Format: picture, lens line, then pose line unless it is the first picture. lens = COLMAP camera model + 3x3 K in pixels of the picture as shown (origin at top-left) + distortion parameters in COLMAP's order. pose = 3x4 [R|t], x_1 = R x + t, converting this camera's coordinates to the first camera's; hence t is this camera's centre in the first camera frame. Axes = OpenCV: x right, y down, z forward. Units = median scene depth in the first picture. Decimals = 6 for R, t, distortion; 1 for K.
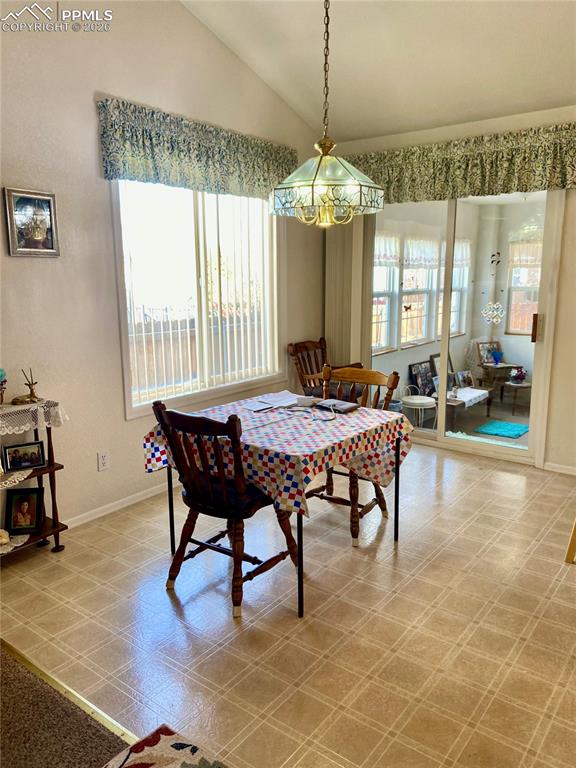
lens RADIAL K [[579.3, 0, 288.0], [0, 579.3, 384.0], [0, 0, 1]] dist [0.010636, 0.005178]
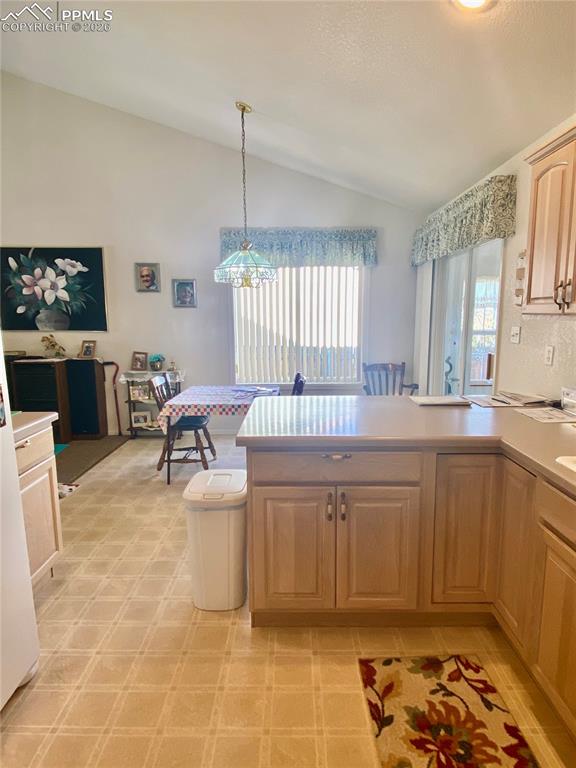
lens RADIAL K [[432.8, 0, 288.0], [0, 432.8, 384.0], [0, 0, 1]] dist [0.037364, -0.042585]
pose [[0.602824, 0.126704, -0.787750, 1.166826], [-0.138620, 0.988927, 0.052983, -0.071808], [0.785740, 0.077259, 0.613713, 0.293758]]
